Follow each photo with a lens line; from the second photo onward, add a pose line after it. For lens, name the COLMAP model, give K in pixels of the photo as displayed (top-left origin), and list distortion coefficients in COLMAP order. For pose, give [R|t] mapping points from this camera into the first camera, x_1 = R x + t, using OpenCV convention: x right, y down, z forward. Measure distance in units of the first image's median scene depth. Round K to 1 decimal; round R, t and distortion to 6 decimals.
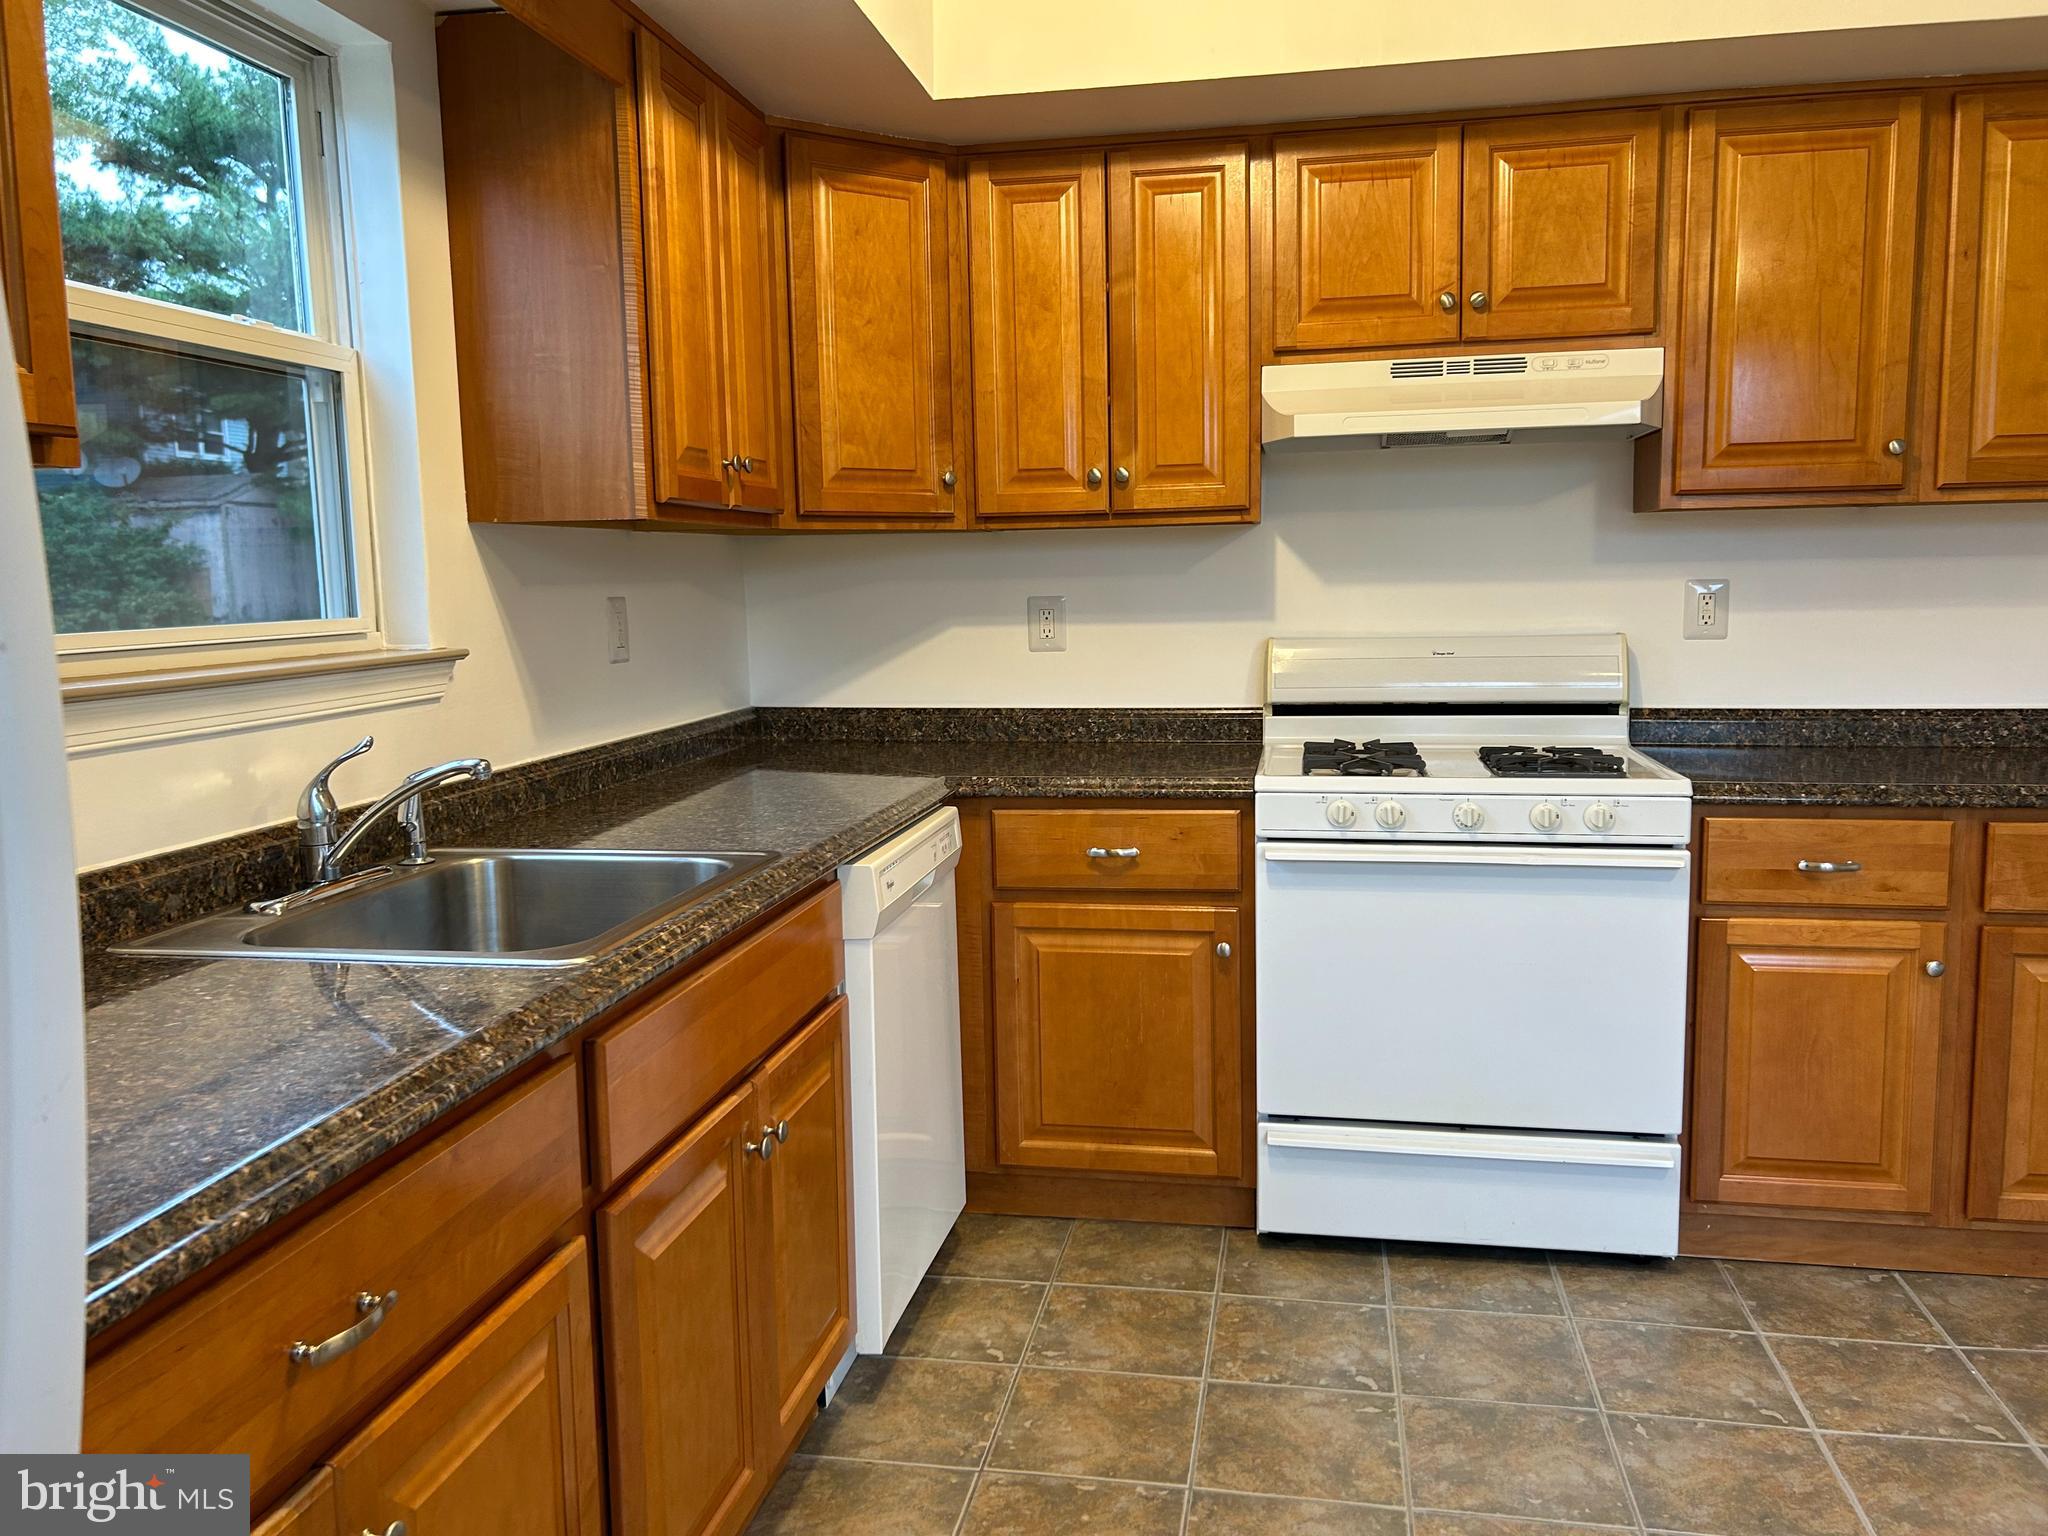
lens RADIAL K [[1560.4, 0, 1028.0], [0, 1560.4, 763.8], [0, 0, 1]] dist [0.055571, -0.059254]
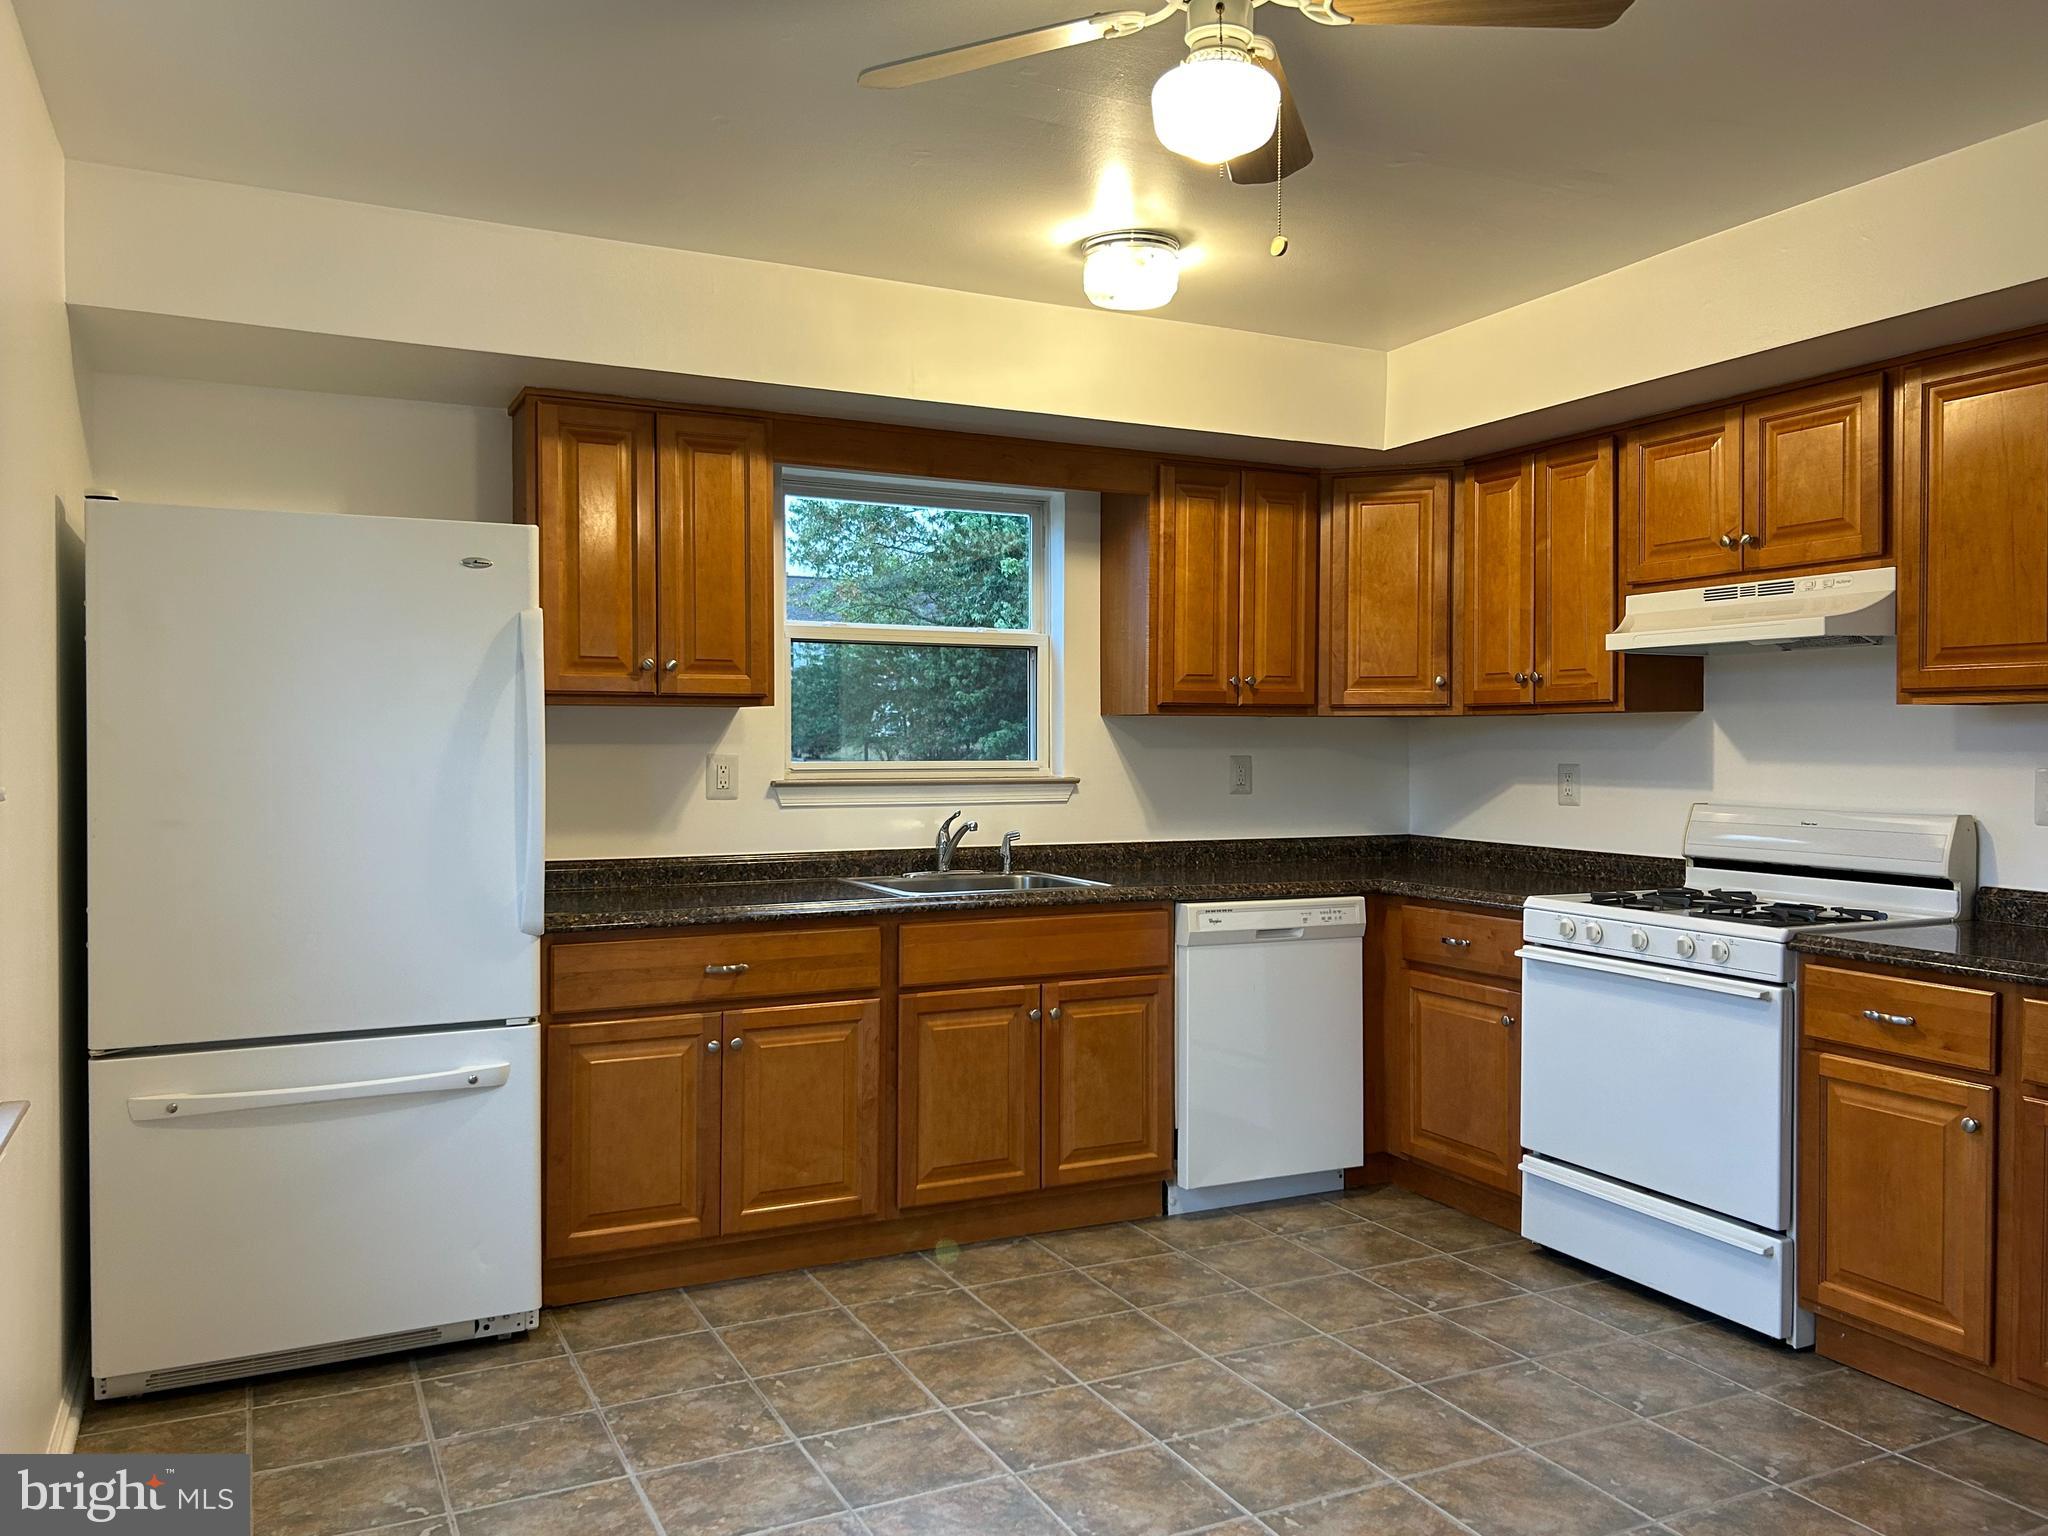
lens RADIAL K [[1554.1, 0, 1021.7], [0, 1554.1, 768.3], [0, 0, 1]] dist [0.032455, -0.042078]
pose [[0.588311, 0.034575, -0.807895, 0.966667], [-0.112911, 0.992810, -0.039733, 0.001080], [0.800713, 0.114596, 0.587985, -0.176091]]
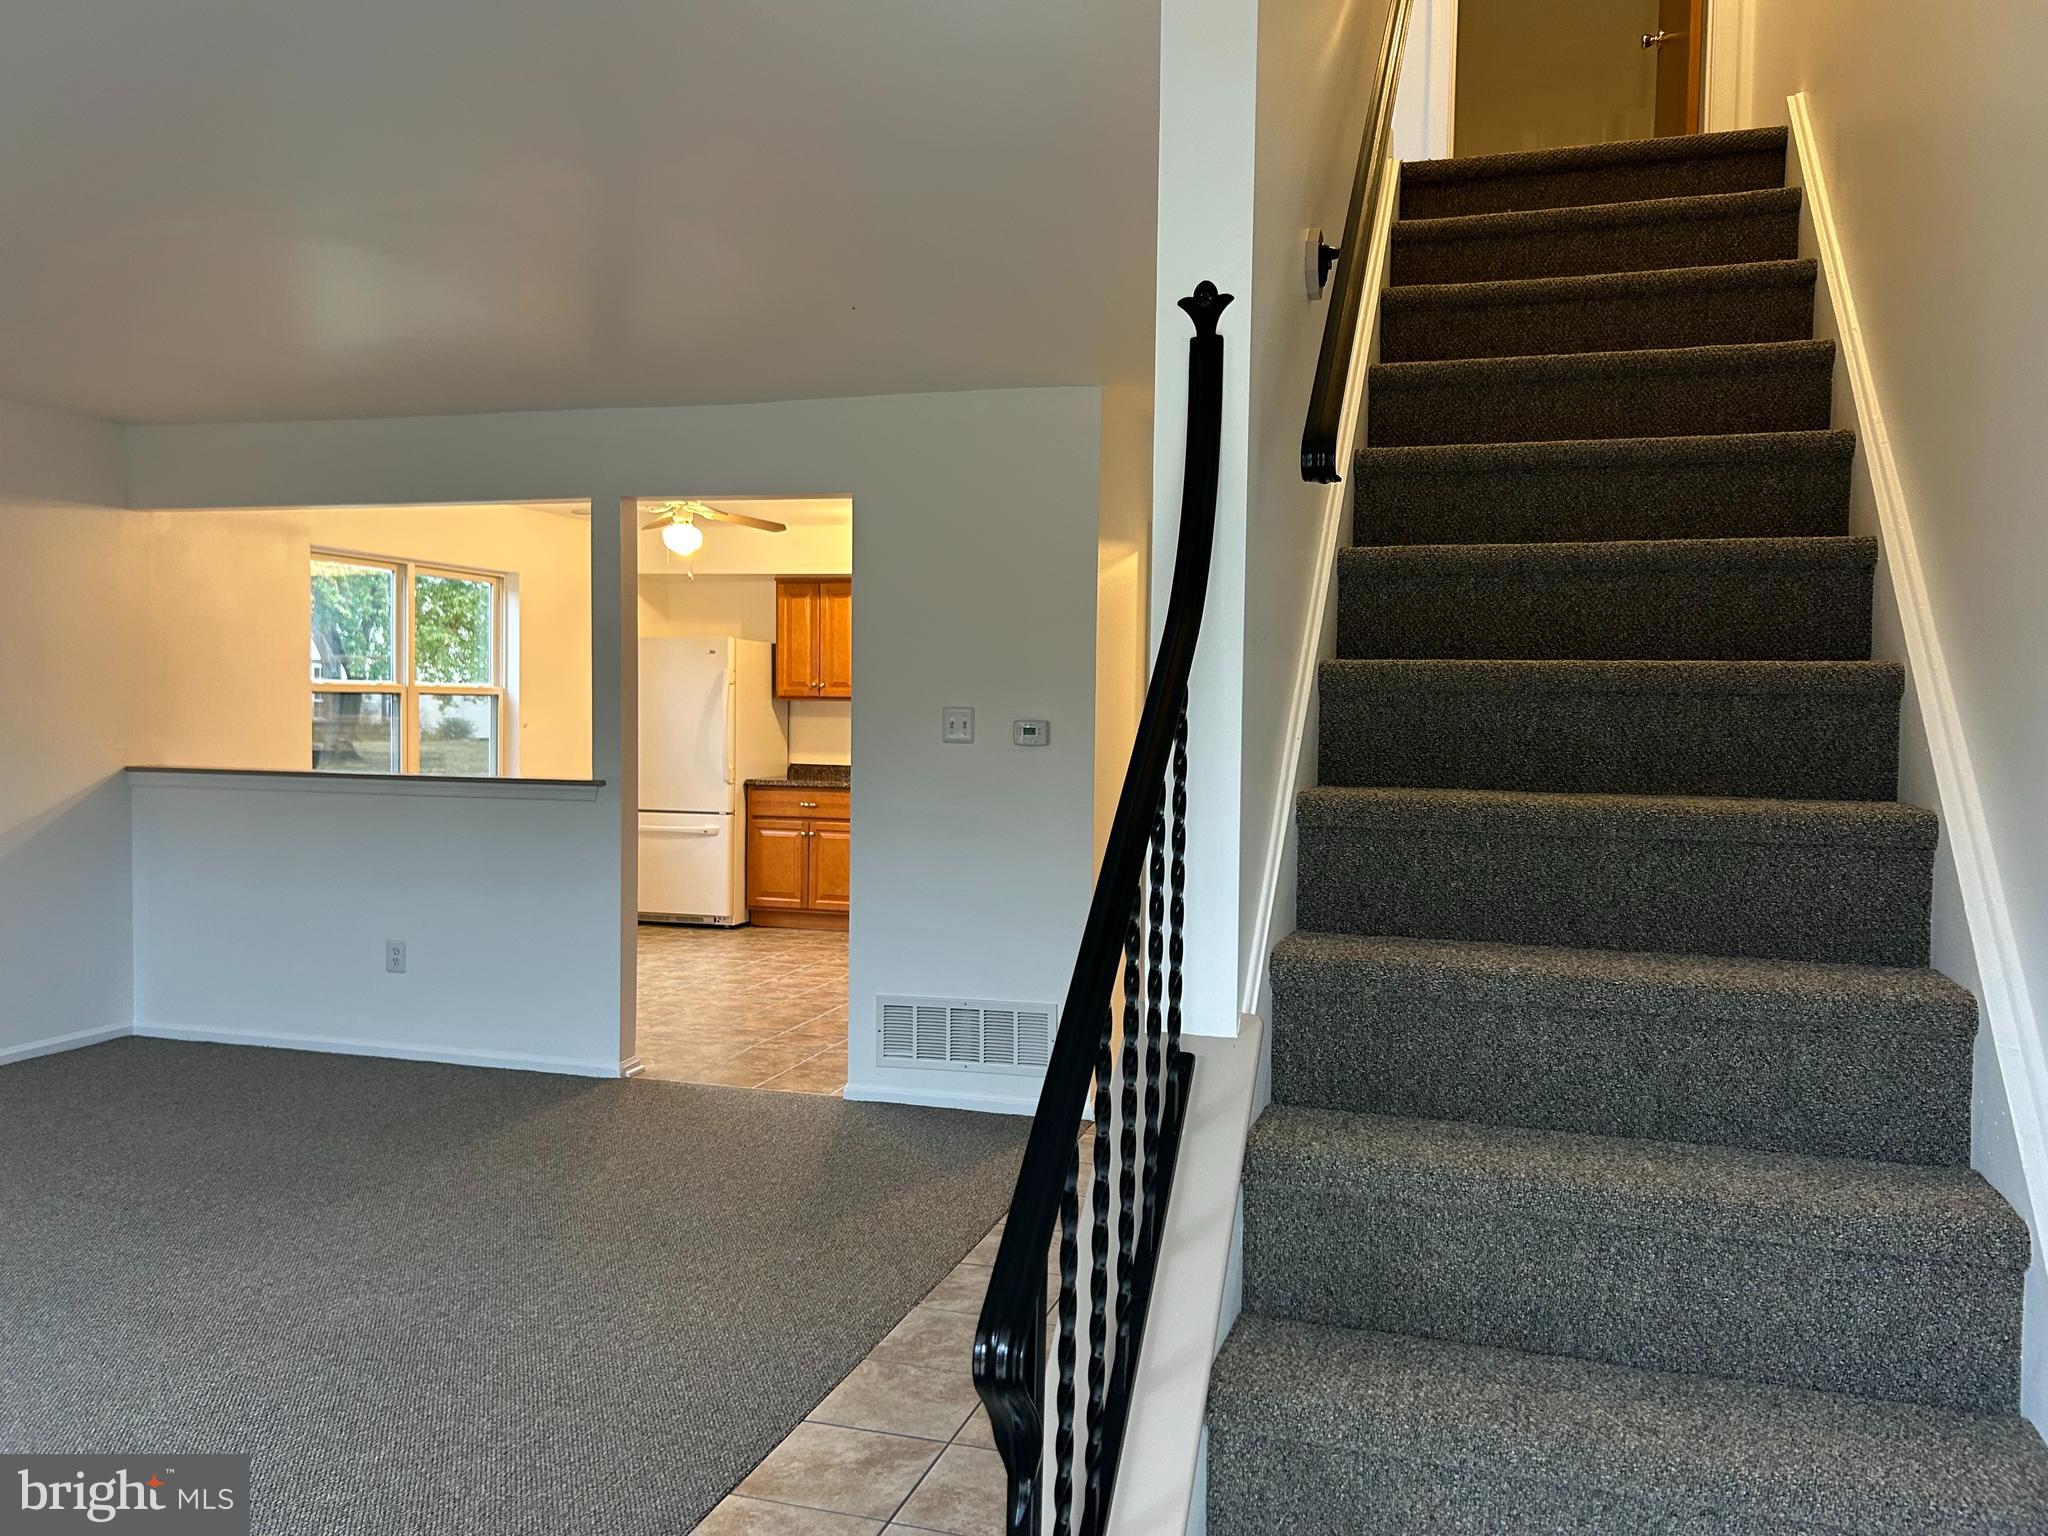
lens RADIAL K [[1554.1, 0, 1021.7], [0, 1554.1, 768.3], [0, 0, 1]] dist [0.032455, -0.042078]
pose [[-0.139413, 0.052594, -0.988837, 2.886466], [-0.128039, 0.989248, 0.070667, -0.213840], [0.981922, 0.136462, -0.131180, 1.212736]]
